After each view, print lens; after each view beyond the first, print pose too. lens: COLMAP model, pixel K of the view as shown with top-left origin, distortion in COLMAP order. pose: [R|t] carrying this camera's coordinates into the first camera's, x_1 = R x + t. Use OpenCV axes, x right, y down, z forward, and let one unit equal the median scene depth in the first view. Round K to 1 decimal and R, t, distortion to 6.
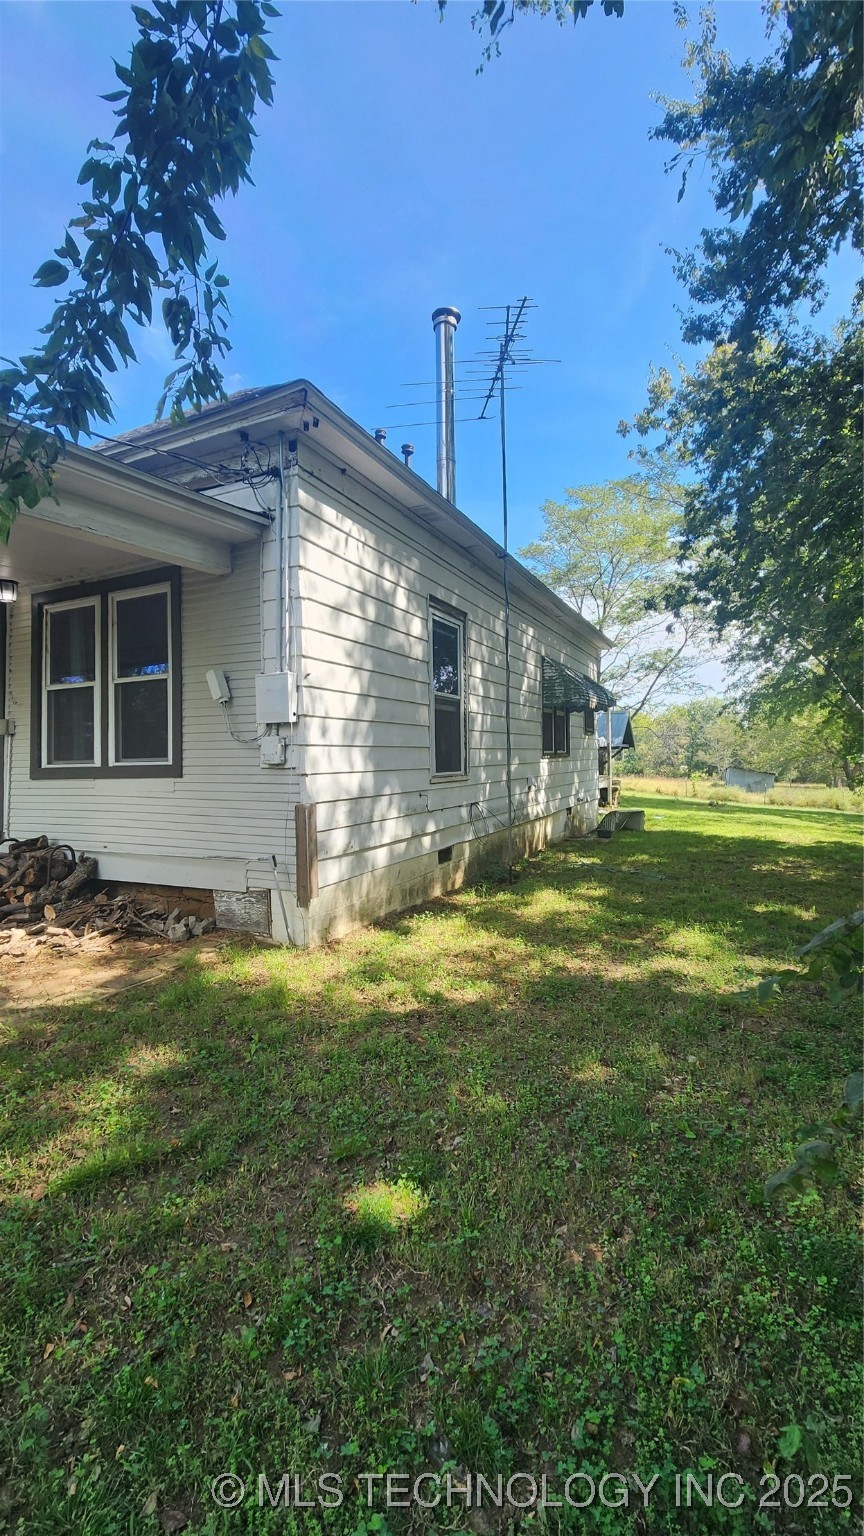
lens RADIAL K [[633.6, 0, 432.1], [0, 633.6, 765.0], [0, 0, 1]] dist [0.001543, 0.000920]
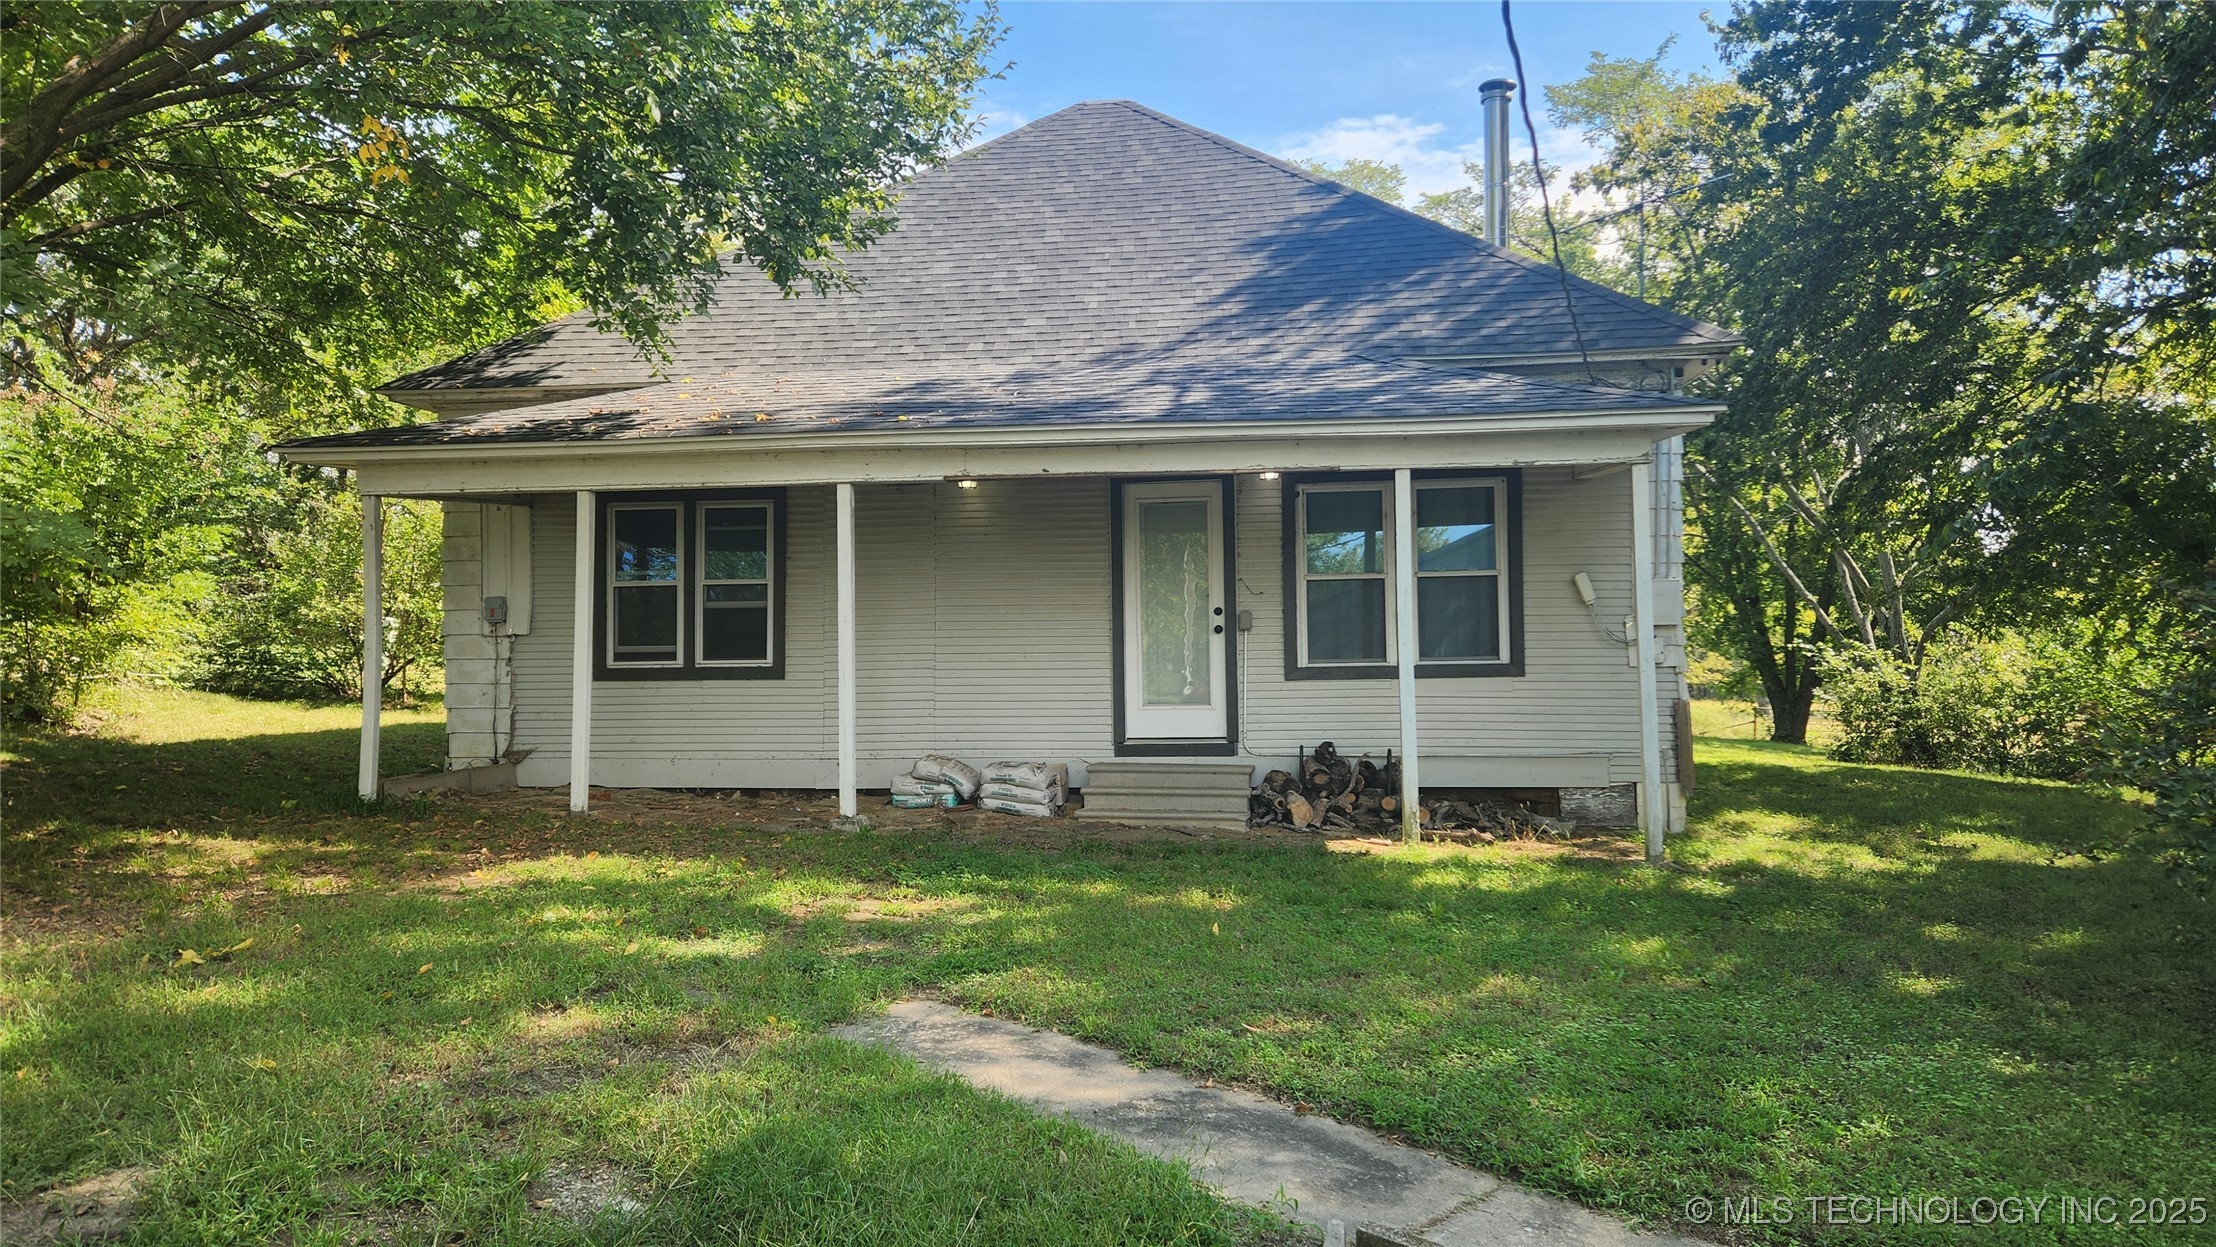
lens RADIAL K [[1476.7, 0, 1108.3], [0, 1476.7, 623.2], [0, 0, 1]] dist [0.068687, -0.040716]
pose [[0.951066, 0.001615, 0.308985, -1.687394], [0.005257, 0.999757, -0.021409, -0.015911], [-0.308944, 0.021986, 0.950826, -0.976710]]
